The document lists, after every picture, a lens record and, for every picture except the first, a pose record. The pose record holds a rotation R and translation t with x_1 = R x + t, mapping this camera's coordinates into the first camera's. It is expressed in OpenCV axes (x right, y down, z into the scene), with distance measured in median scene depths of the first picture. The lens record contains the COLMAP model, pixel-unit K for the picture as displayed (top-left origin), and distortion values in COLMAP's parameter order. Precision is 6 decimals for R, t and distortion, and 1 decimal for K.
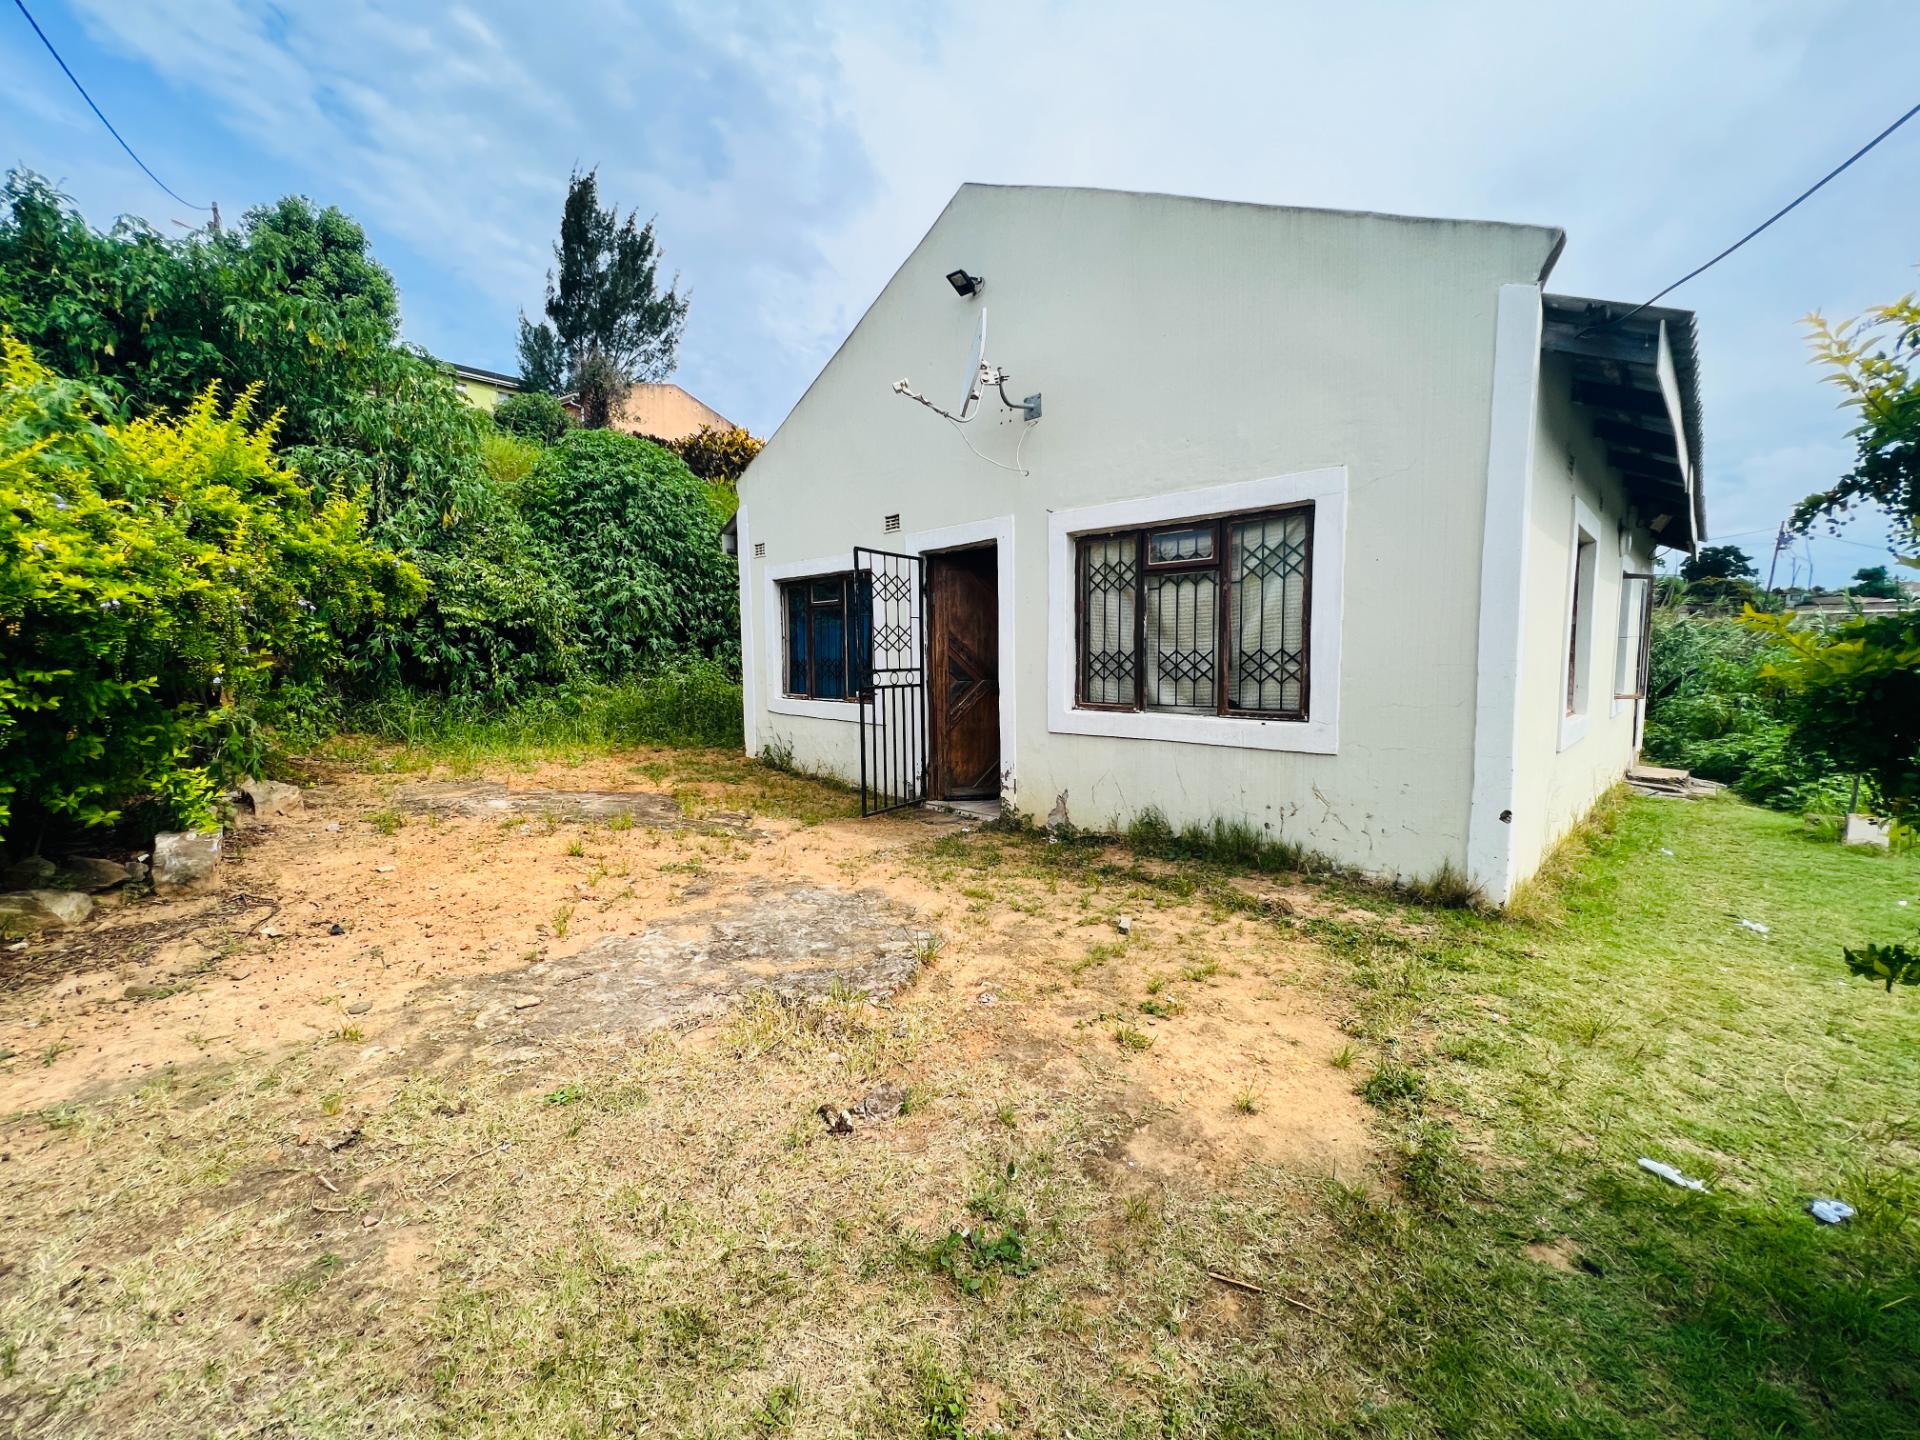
lens RADIAL K [[768.7, 0, 957.7], [0, 768.7, 716.5], [0, 0, 1]] dist [-0.002181, 0.000887]
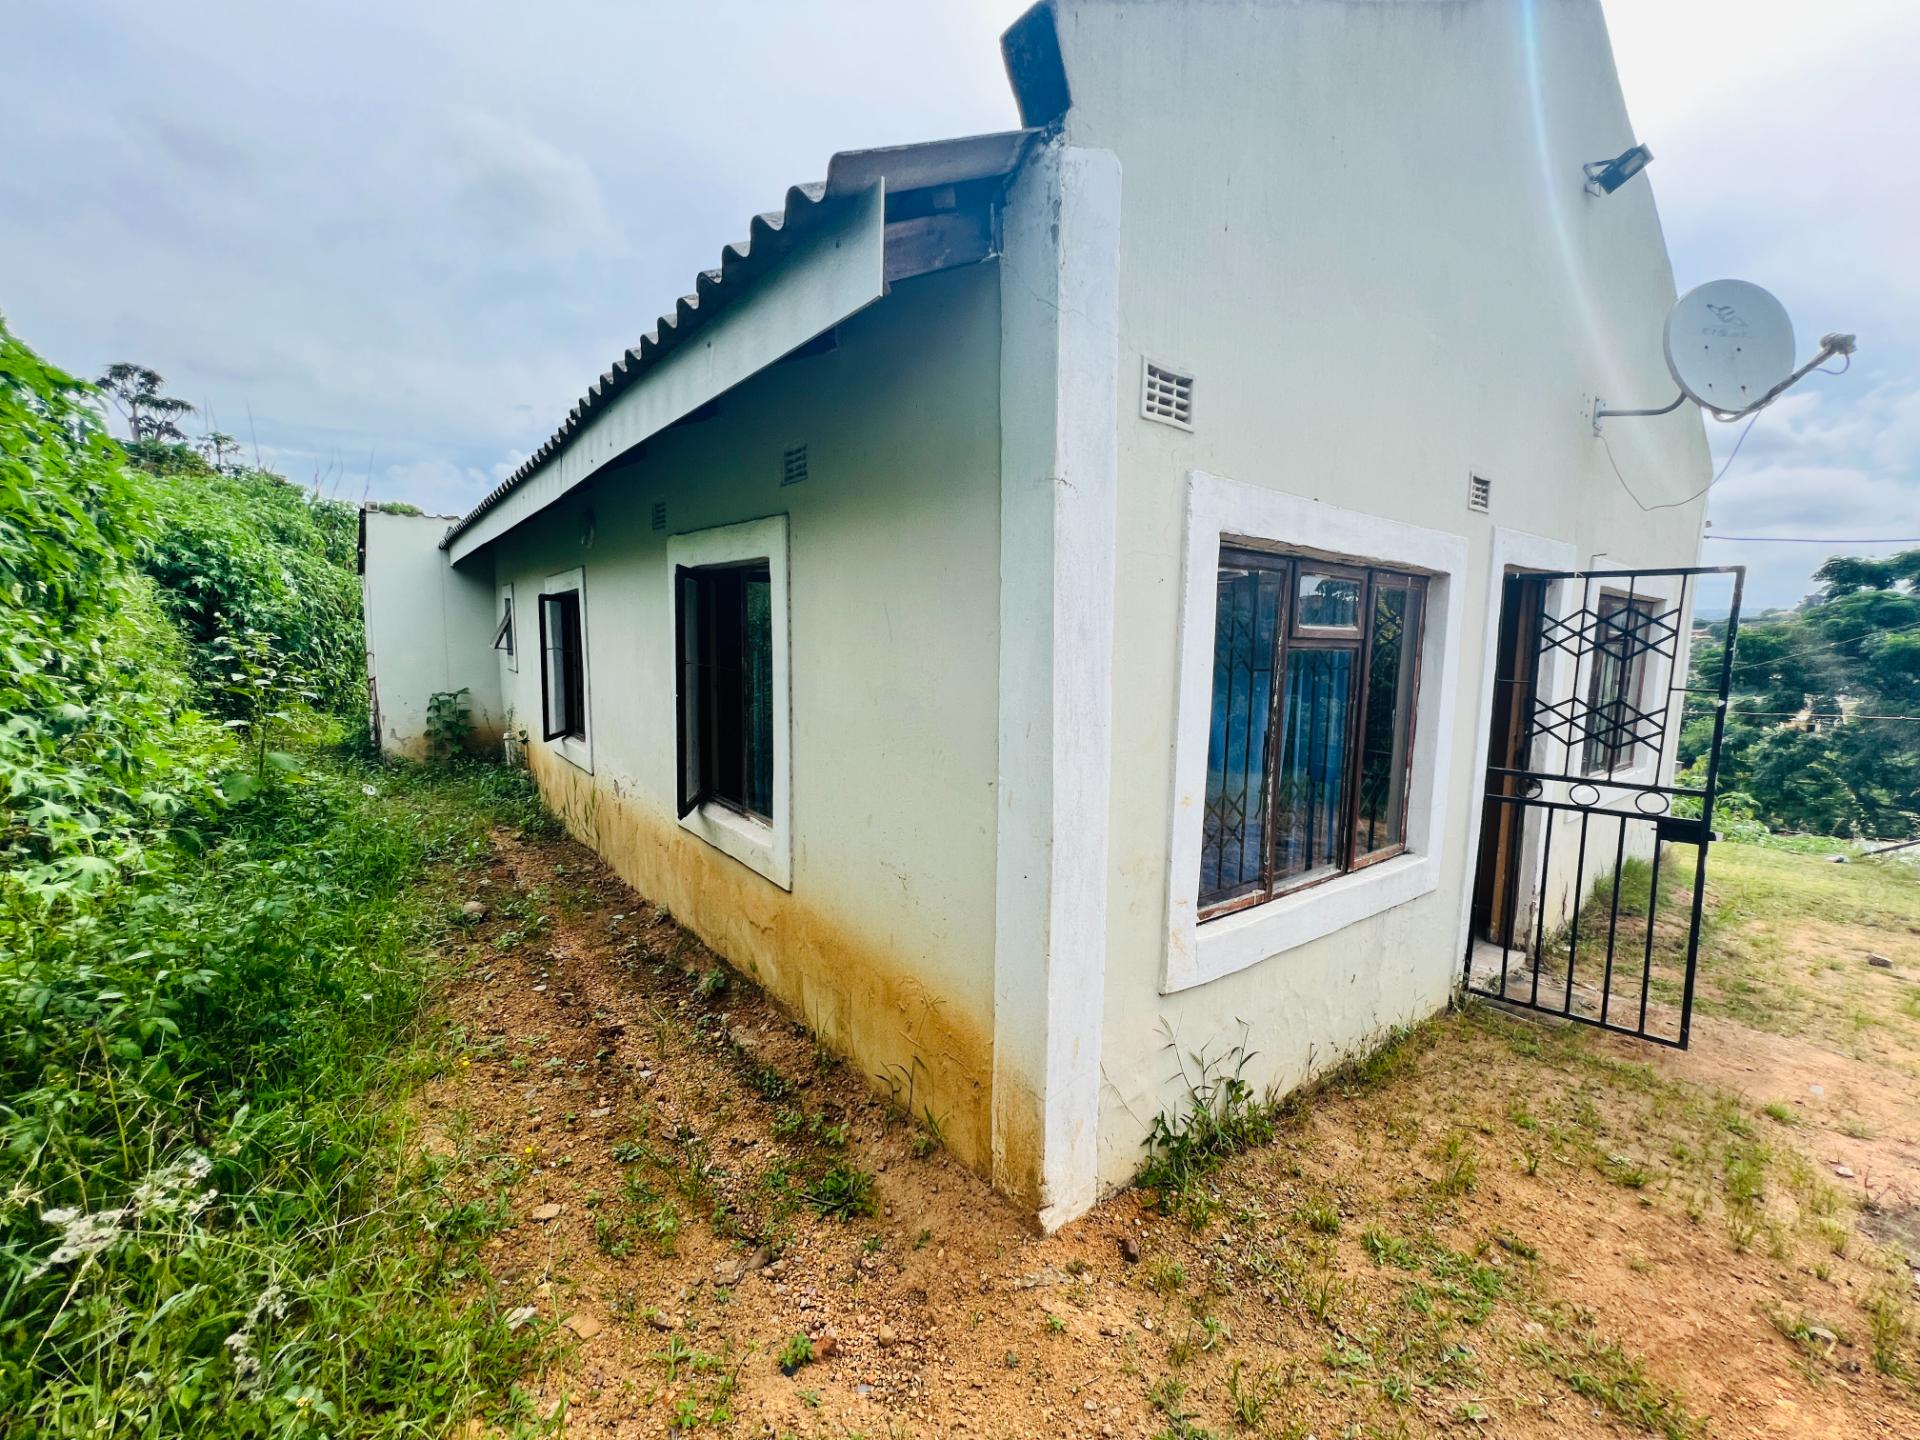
lens RADIAL K [[768.7, 0, 957.7], [0, 768.7, 716.5], [0, 0, 1]] dist [-0.002181, 0.000887]
pose [[0.136906, -0.093946, 0.986119, -1.105206], [0.059912, 0.994456, 0.086422, -0.290857], [-0.988771, 0.047249, 0.141776, 2.182615]]
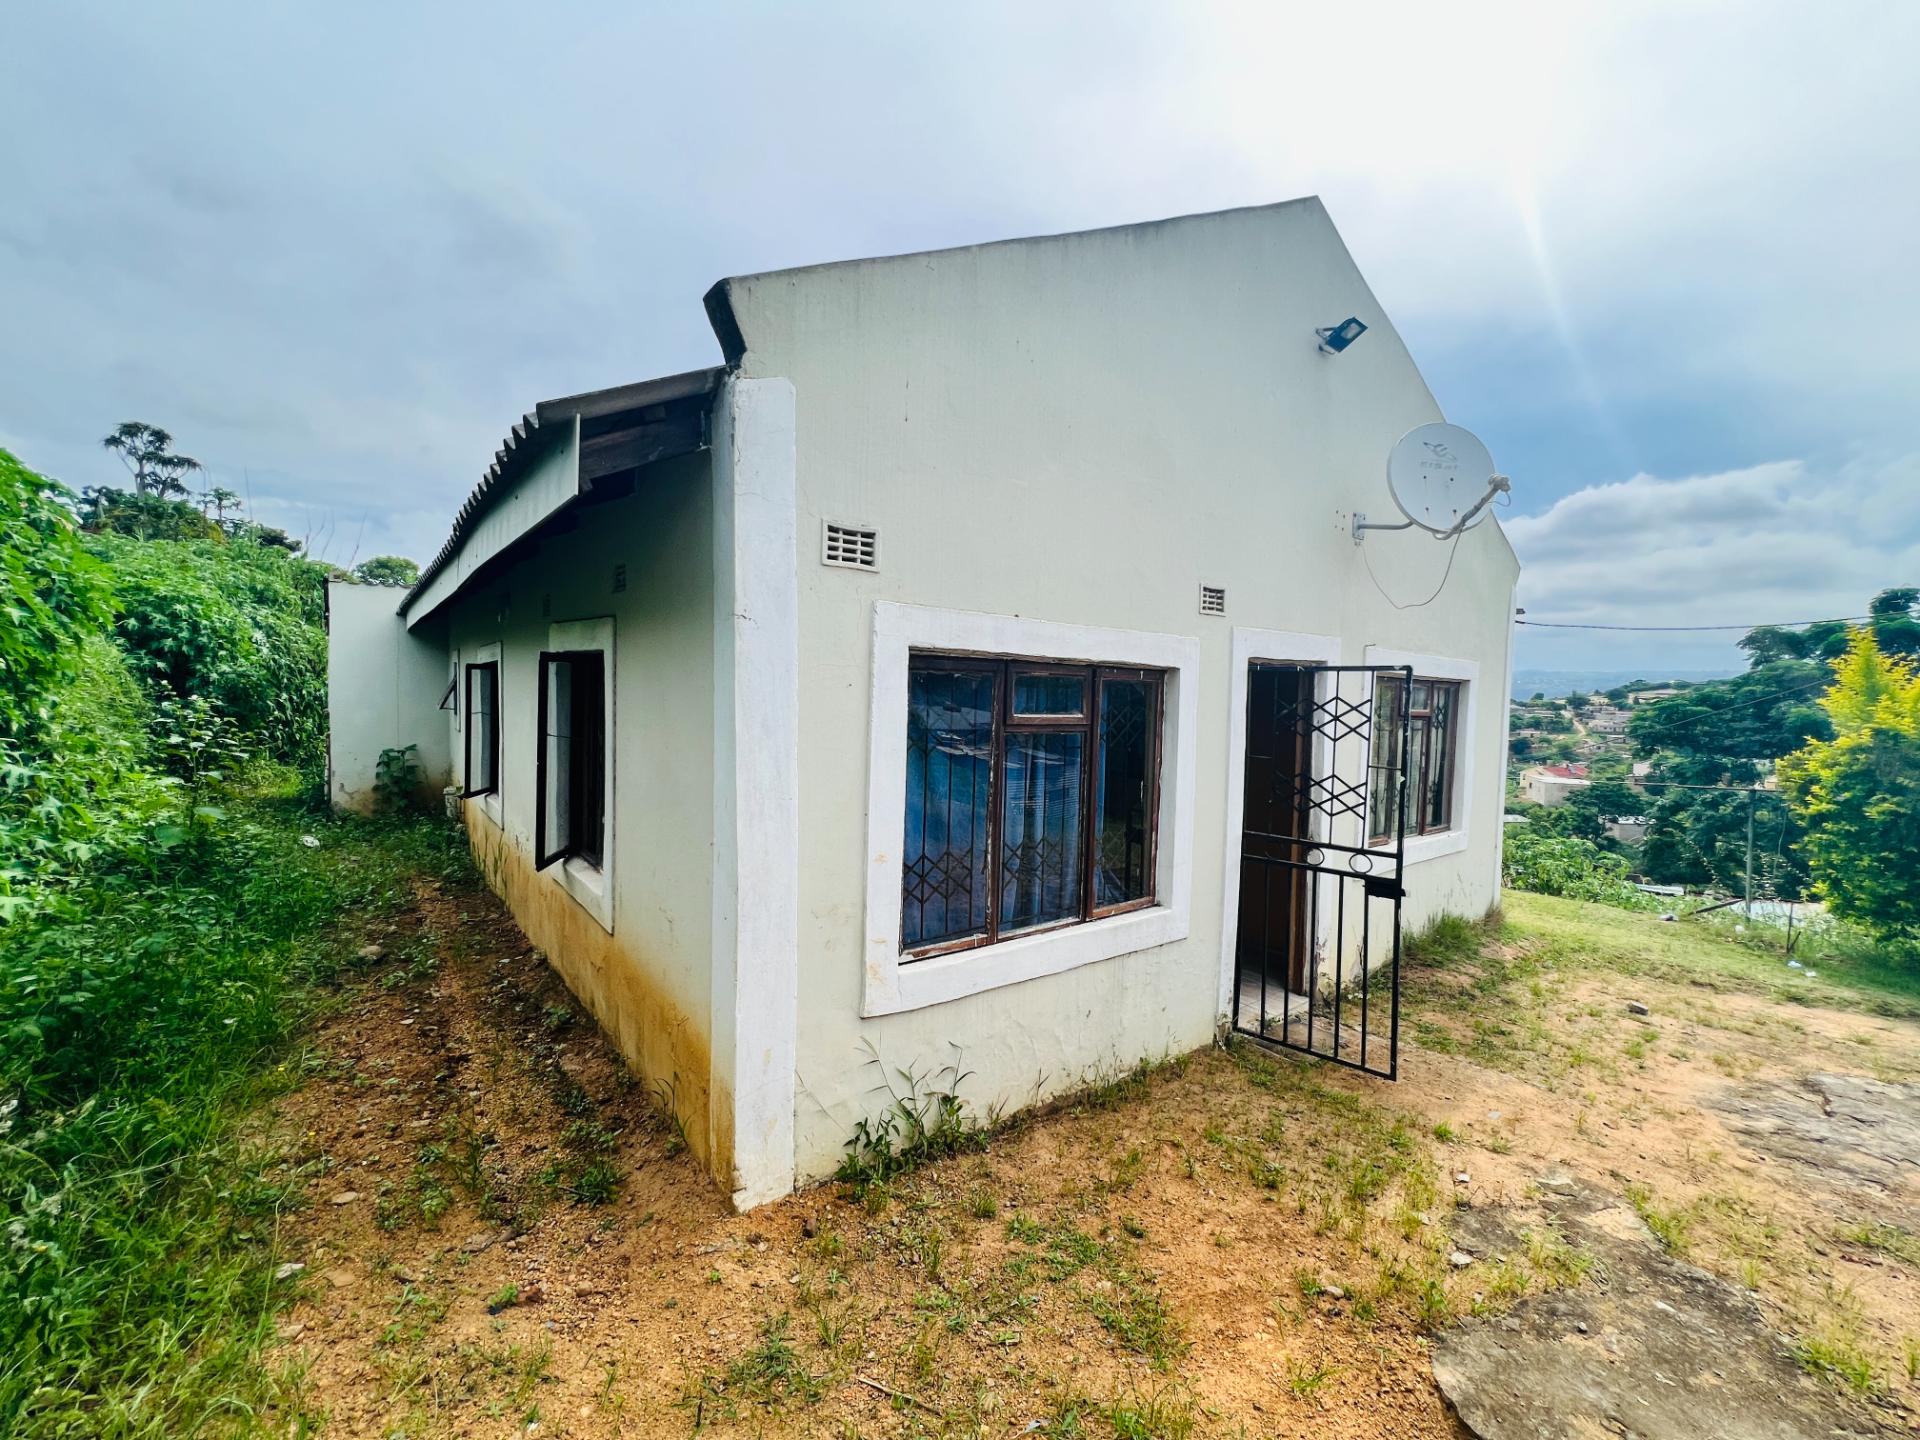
lens RADIAL K [[768.7, 0, 957.7], [0, 768.7, 716.5], [0, 0, 1]] dist [-0.002181, 0.000887]
pose [[0.130442, -0.023341, 0.991181, -1.222081], [0.050808, 0.998567, 0.016828, -0.309708], [-0.990153, 0.048164, 0.131441, 1.922788]]
